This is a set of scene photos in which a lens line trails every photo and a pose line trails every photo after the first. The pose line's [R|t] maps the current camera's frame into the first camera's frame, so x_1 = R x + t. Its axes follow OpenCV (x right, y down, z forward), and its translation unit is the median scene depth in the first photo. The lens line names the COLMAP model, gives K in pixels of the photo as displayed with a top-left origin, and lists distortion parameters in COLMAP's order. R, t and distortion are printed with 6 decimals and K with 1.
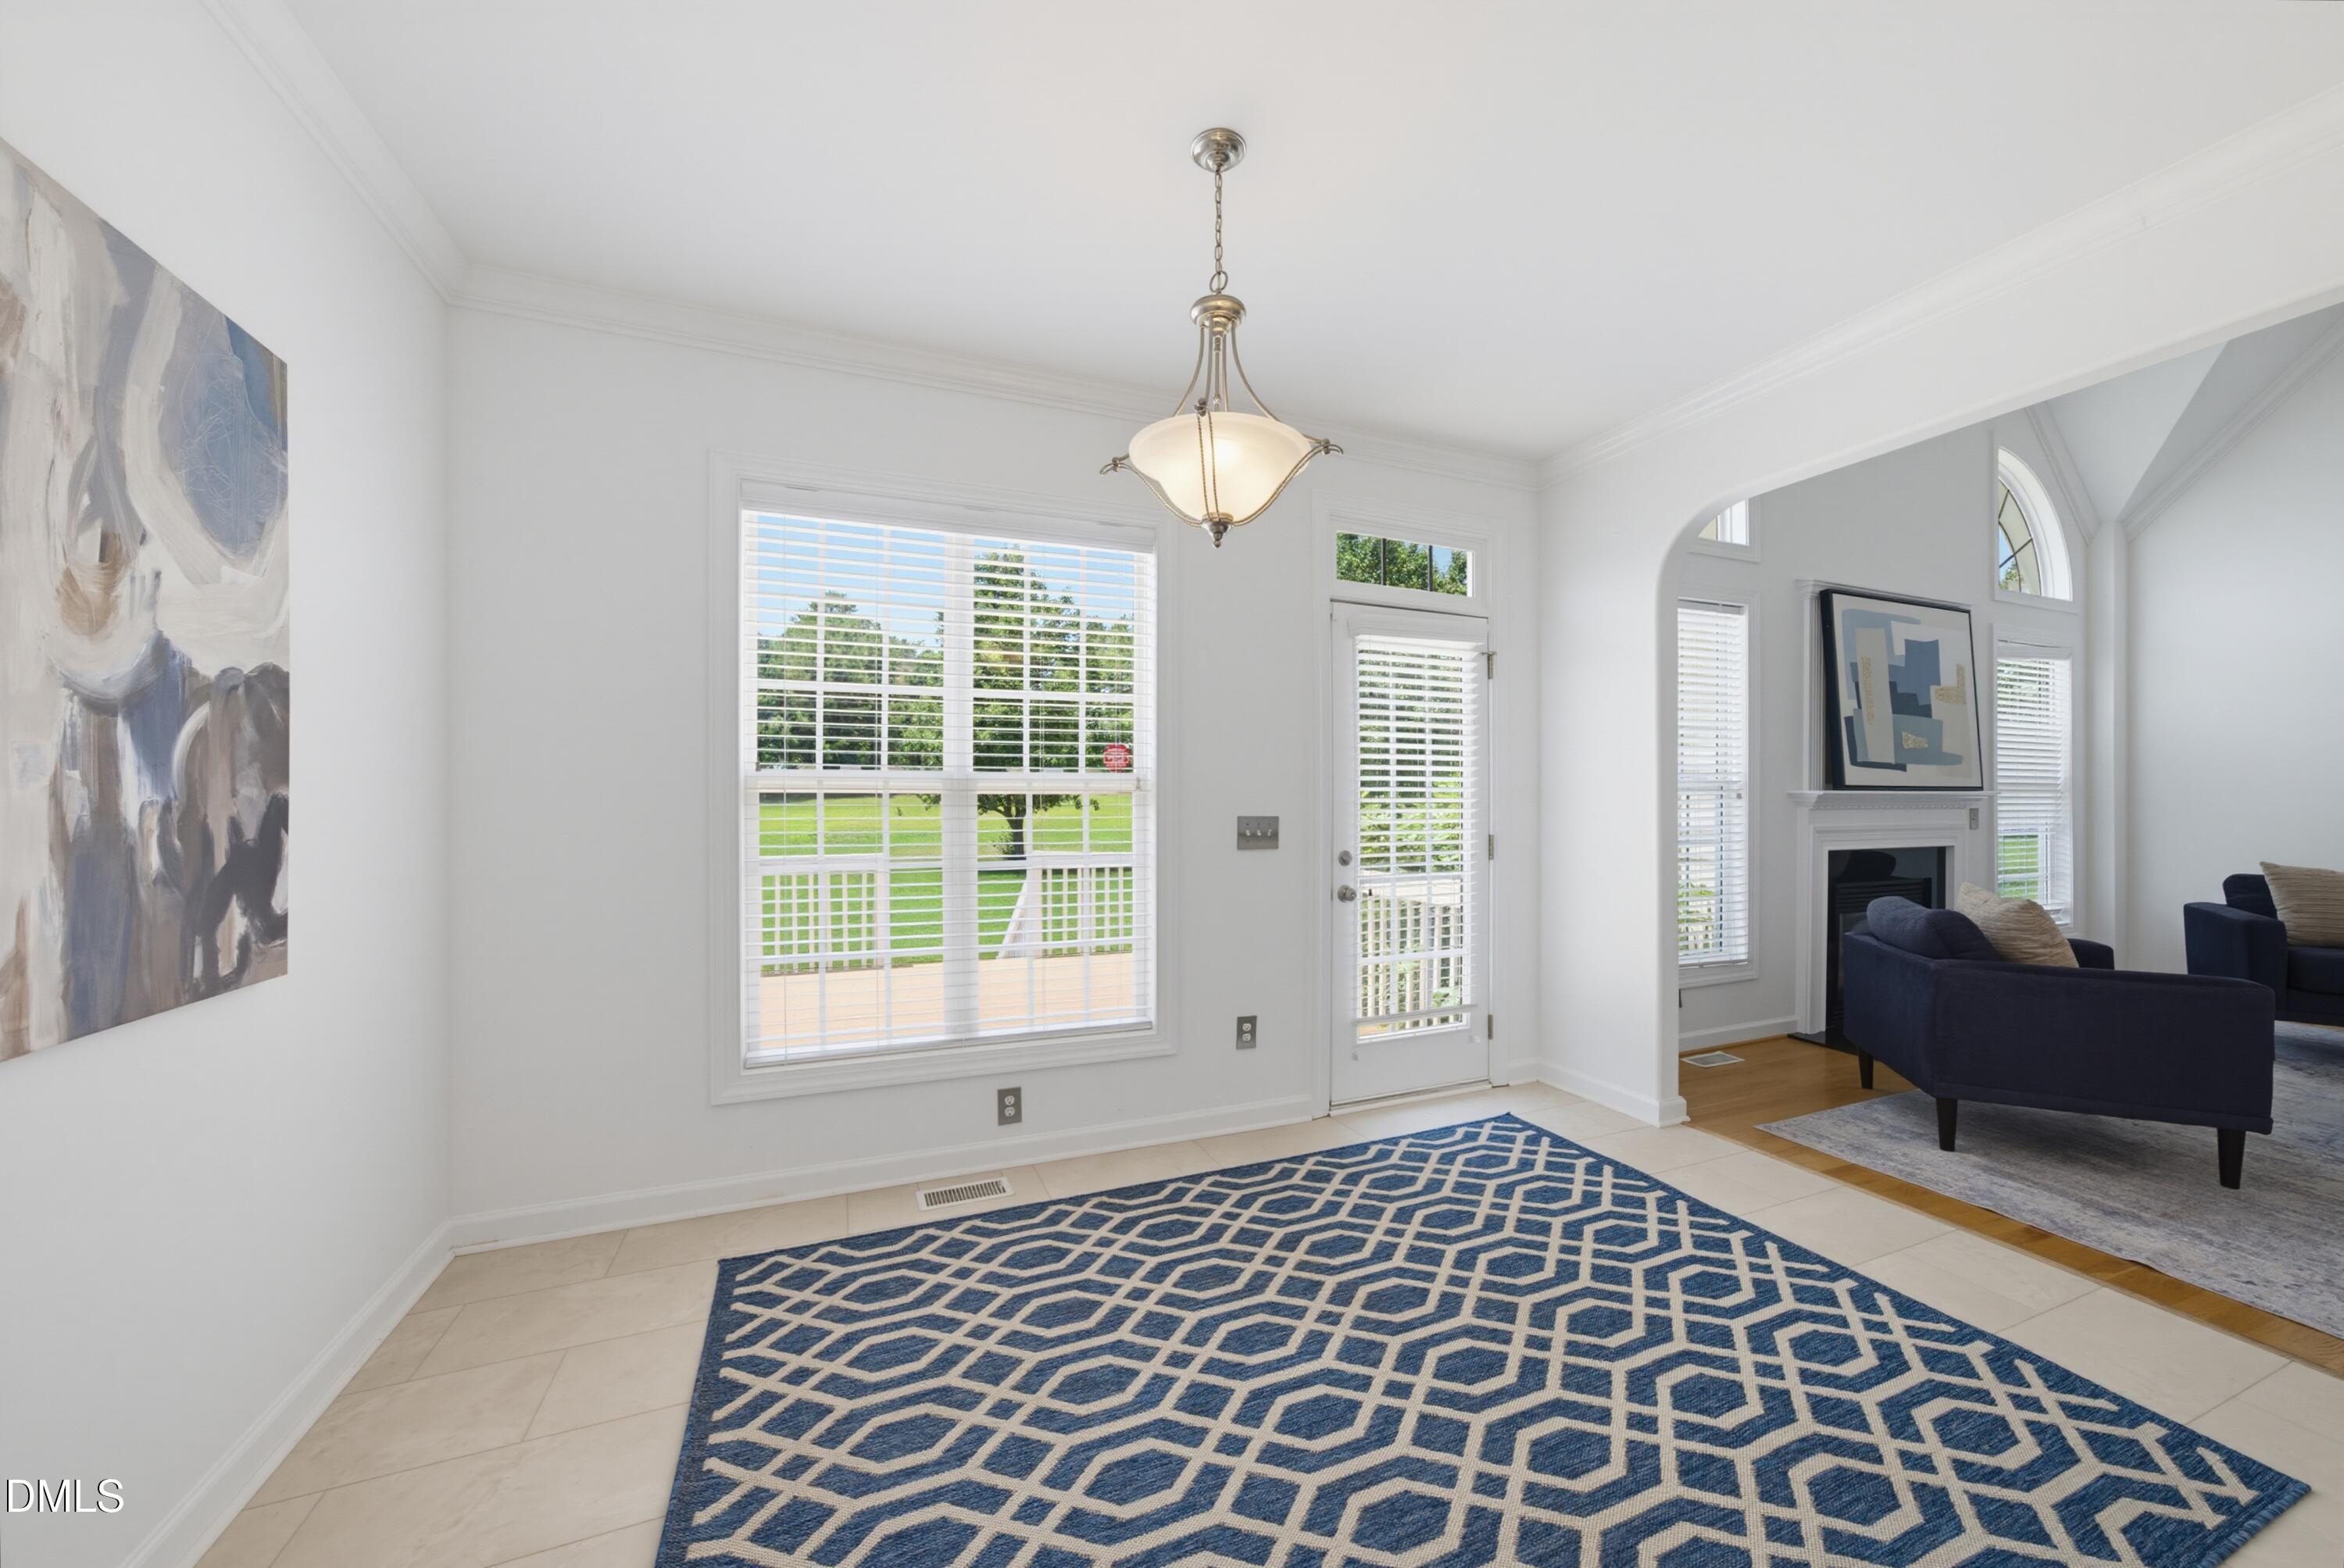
lens RADIAL K [[825.1, 0, 1161.2], [0, 825.1, 794.7], [0, 0, 1]] dist [0.005040, 0.000135]
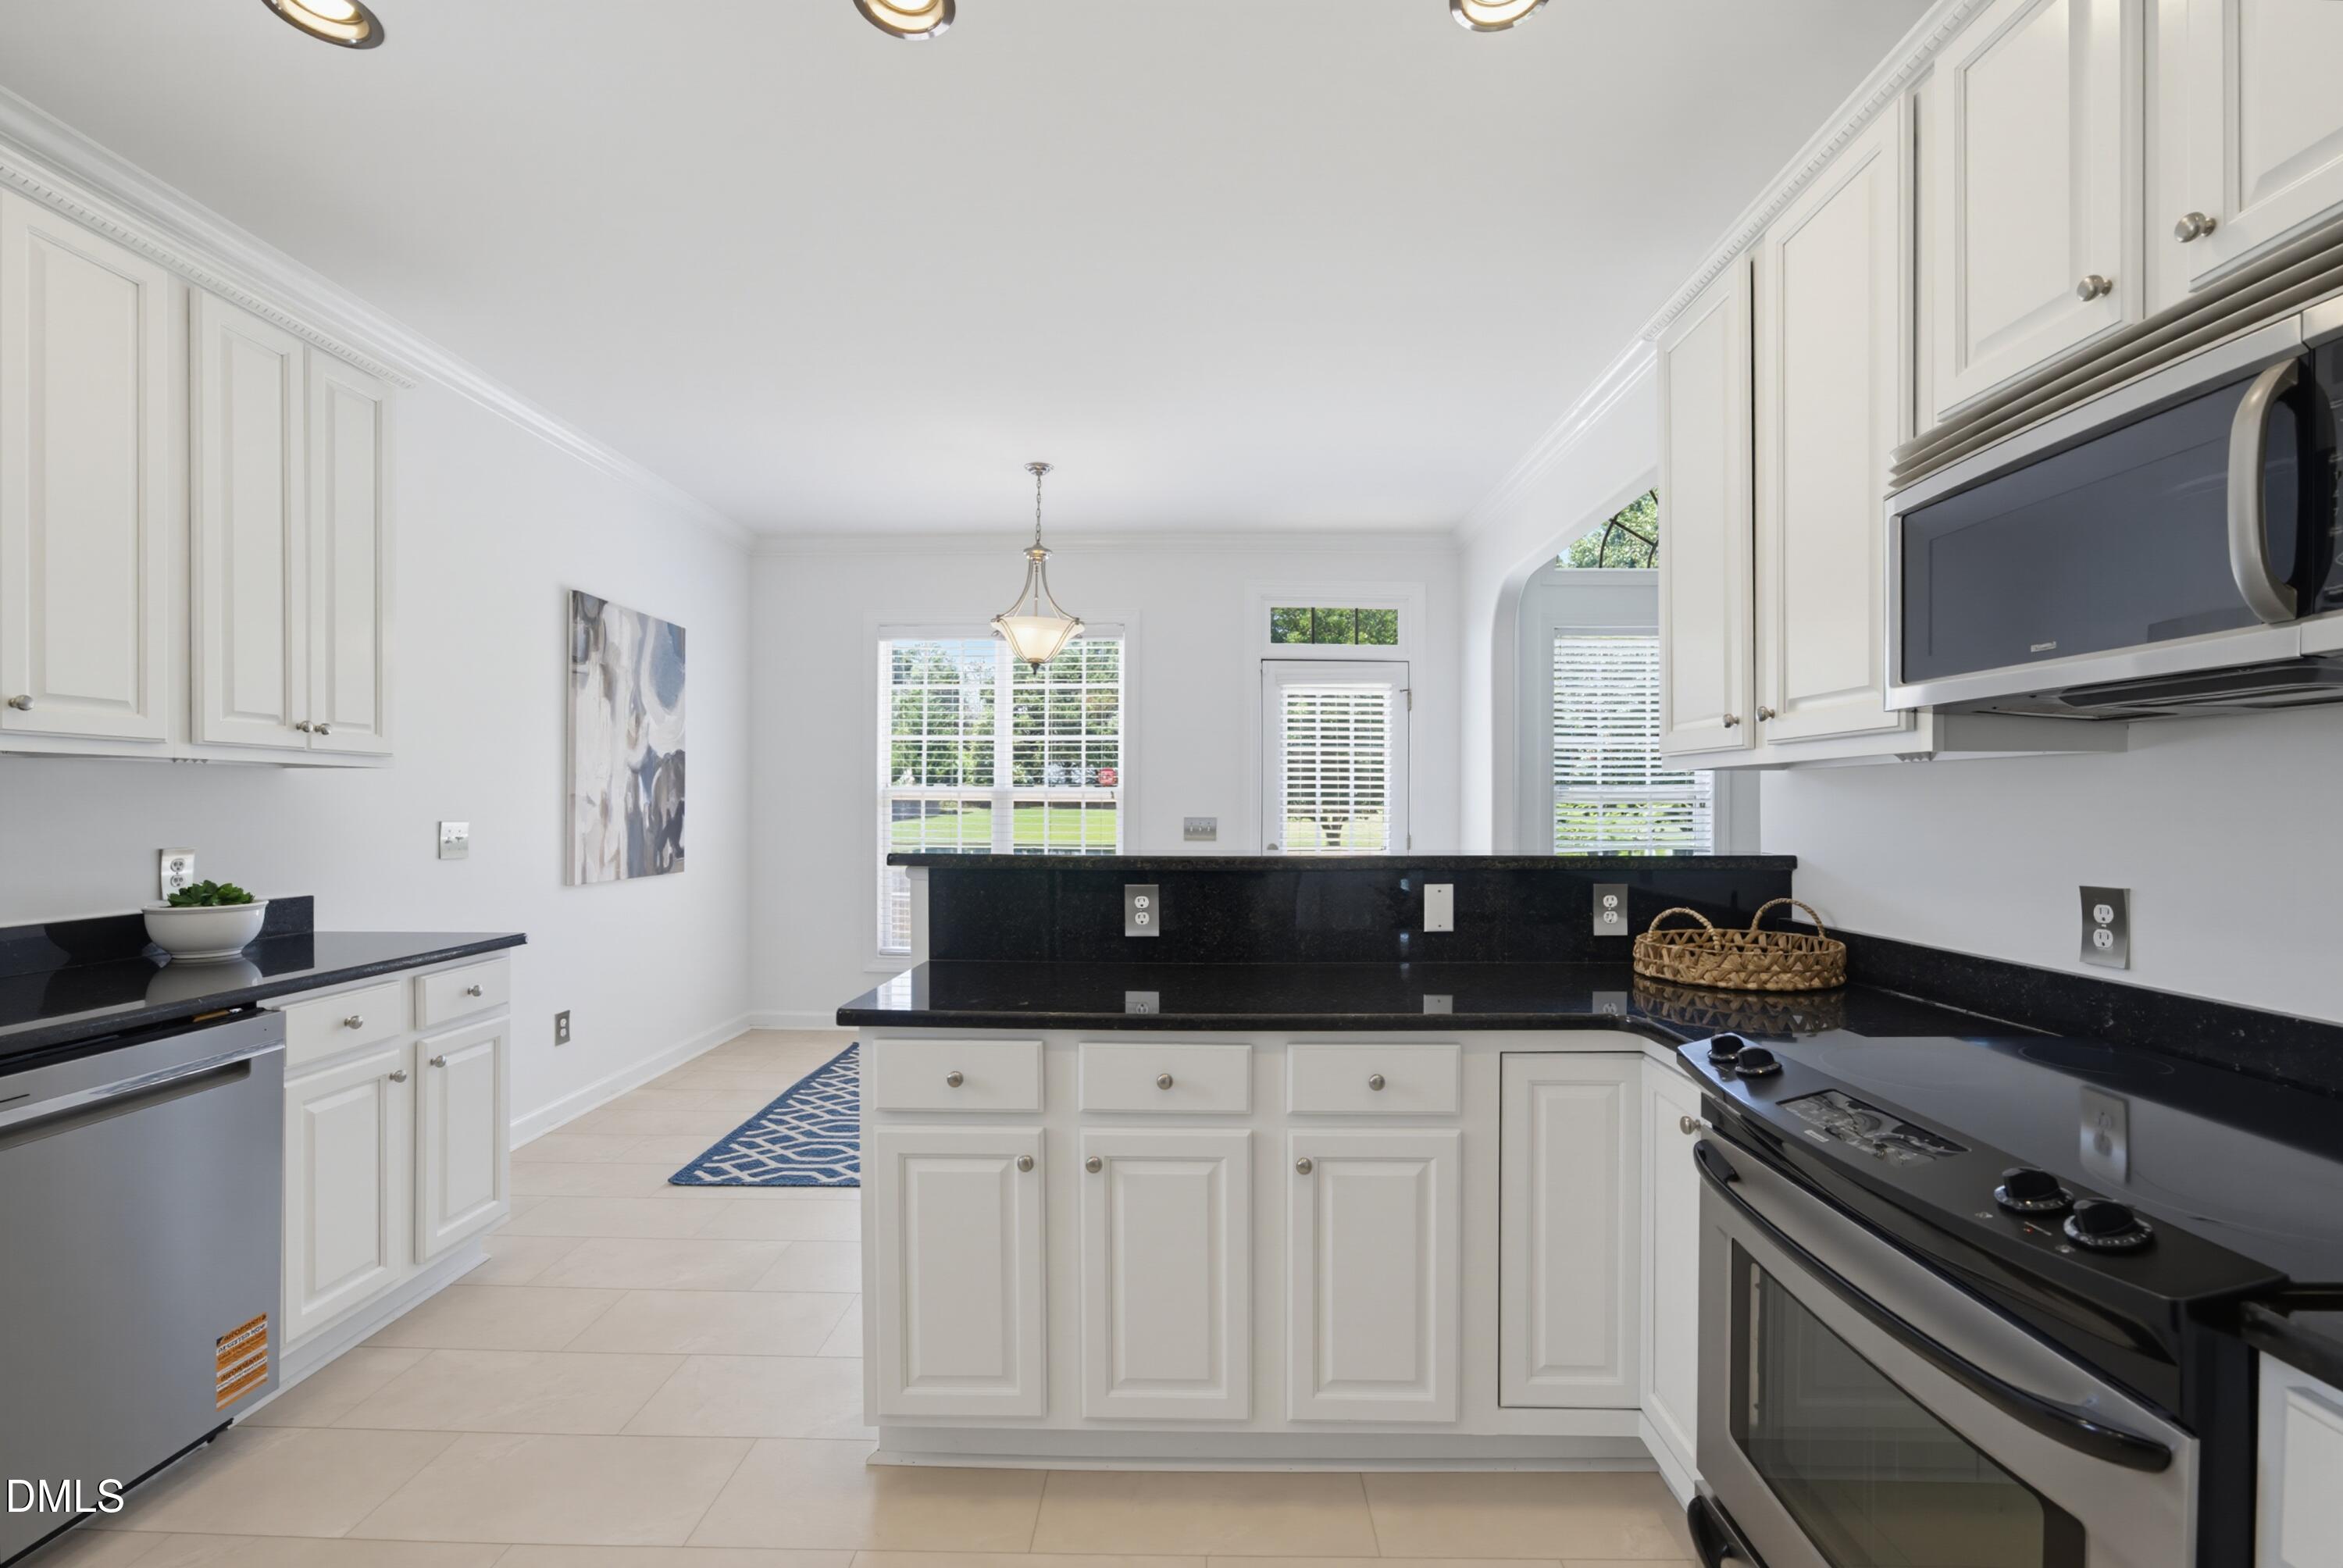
lens RADIAL K [[1023.3, 0, 1169.9], [0, 1023.3, 803.2], [0, 0, 1]] dist [-0.020663, 0.004736]
pose [[0.918654, 0.002223, -0.395057, 1.547779], [-0.002702, 0.999996, -0.000657, 0.005281], [0.395054, 0.001671, 0.918656, -1.279062]]
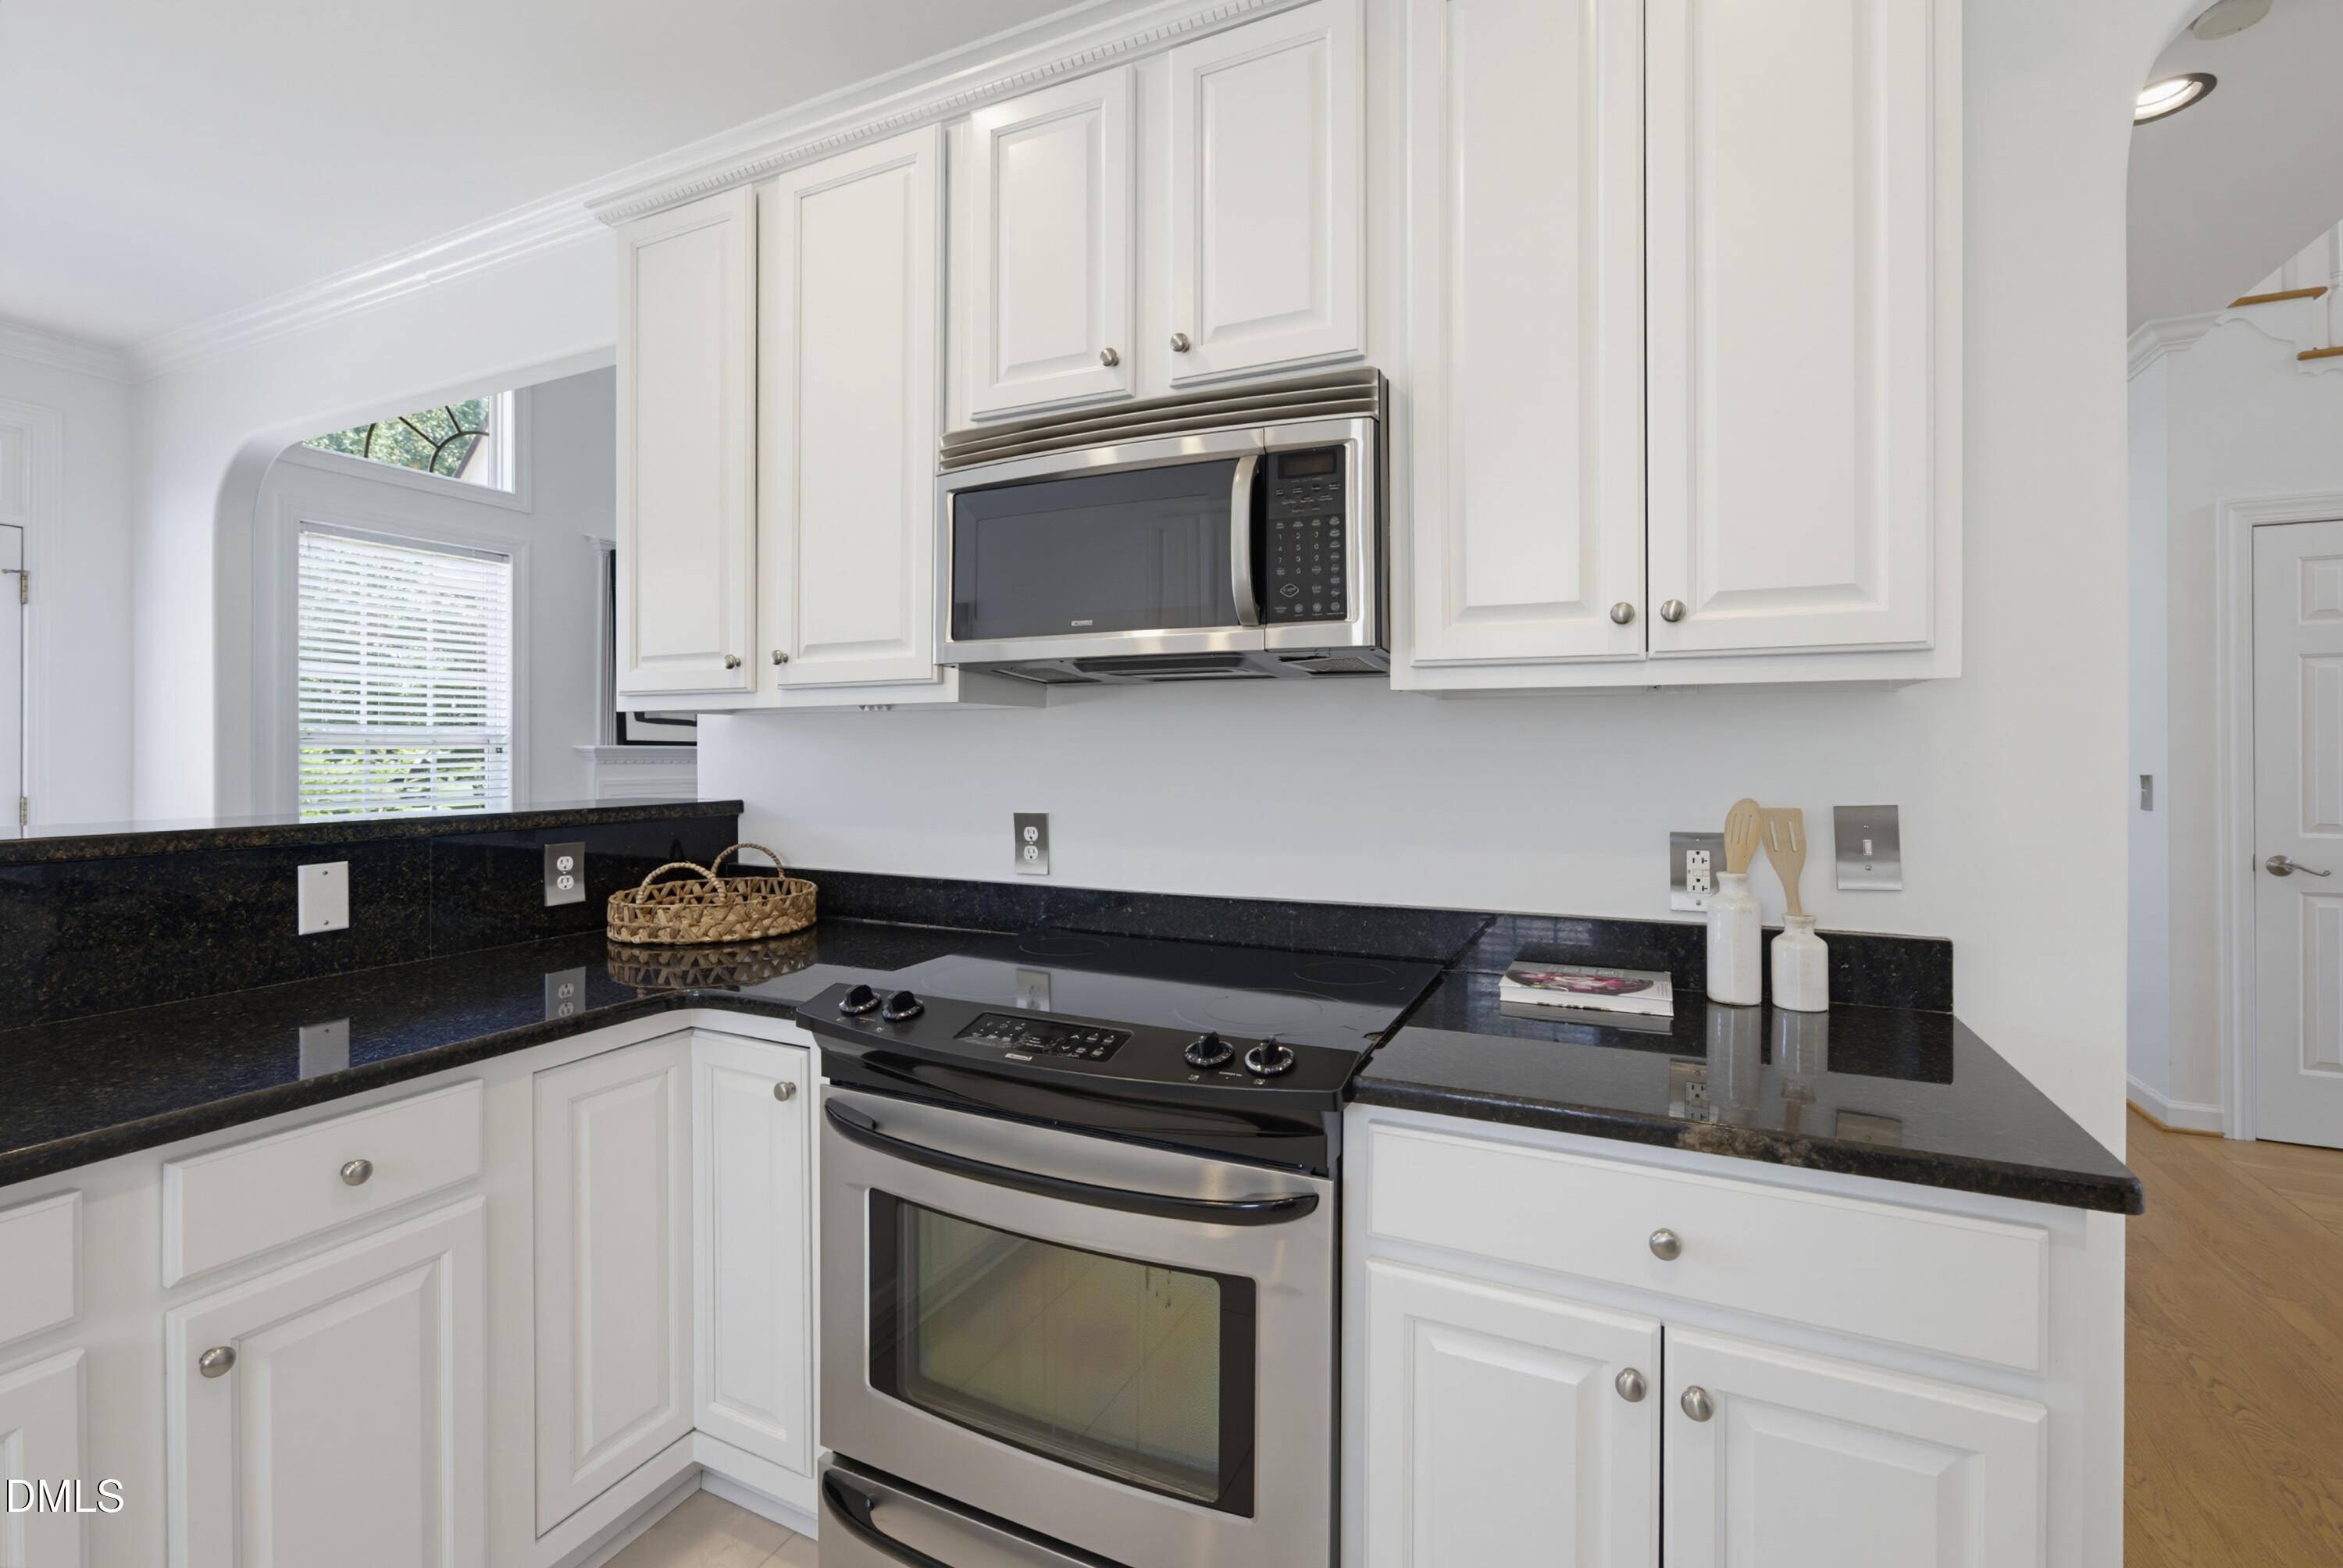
lens RADIAL K [[1023.3, 0, 1154.3], [0, 1023.3, 749.9], [0, 0, 1]] dist [-0.020663, 0.004736]
pose [[0.721100, 0.005188, 0.692811, 1.133260], [-0.003096, 0.999986, -0.004265, 0.009189], [-0.692824, 0.000931, 0.721106, -1.020833]]
